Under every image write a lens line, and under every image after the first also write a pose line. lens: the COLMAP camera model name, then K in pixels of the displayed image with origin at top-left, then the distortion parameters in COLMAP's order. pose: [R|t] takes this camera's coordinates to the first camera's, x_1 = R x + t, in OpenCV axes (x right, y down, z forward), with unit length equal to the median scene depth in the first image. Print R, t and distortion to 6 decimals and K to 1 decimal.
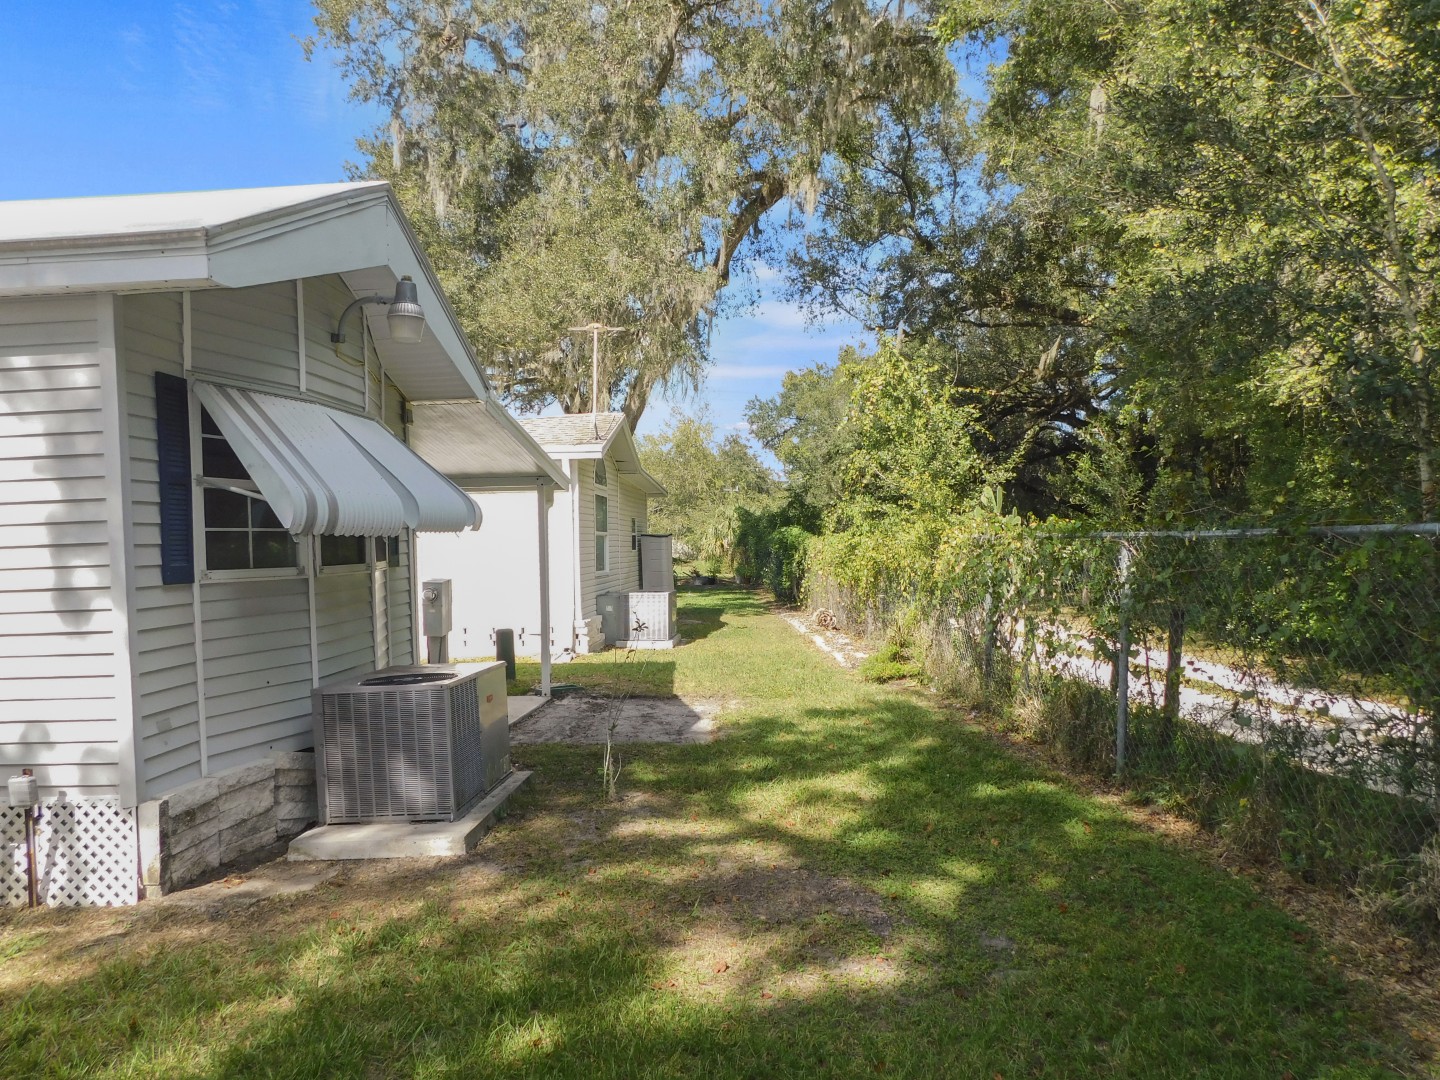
lens RADIAL K [[952.0, 0, 706.1], [0, 952.0, 541.6], [0, 0, 1]] dist [-0.066618, 0.052239]
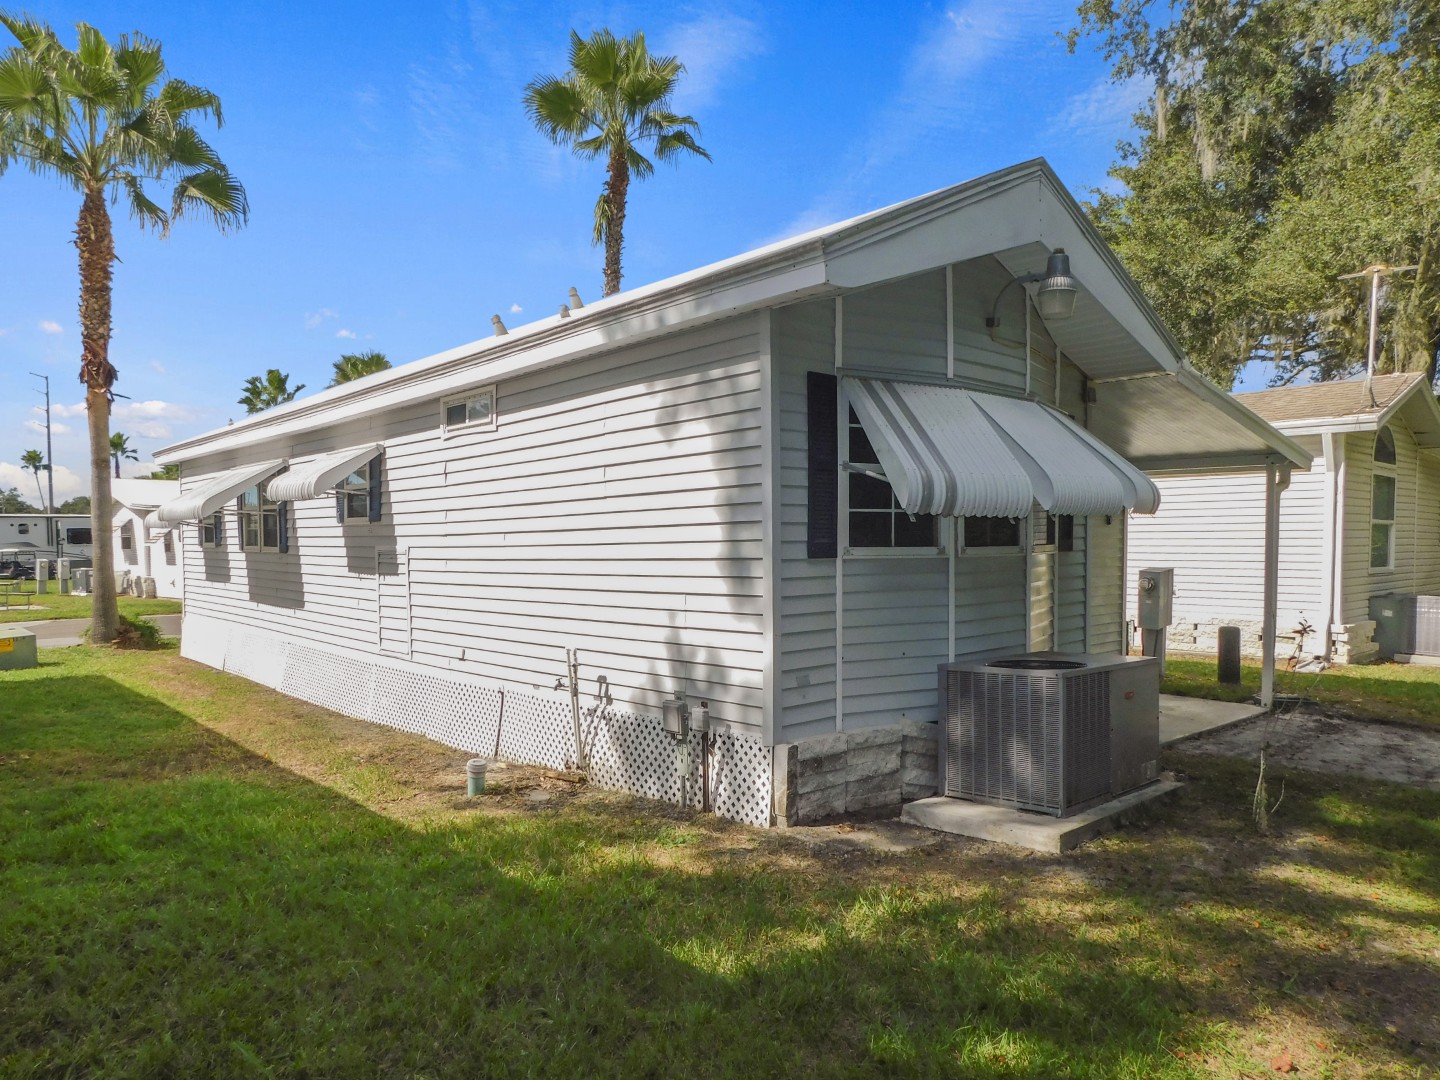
lens RADIAL K [[952.0, 0, 714.2], [0, 952.0, 541.8], [0, 0, 1]] dist [-0.066618, 0.052239]
pose [[0.723528, 0.019583, -0.690017, 0.120858], [-0.010992, 0.999798, 0.016849, 0.007106], [0.690208, -0.004606, 0.723597, 0.073938]]
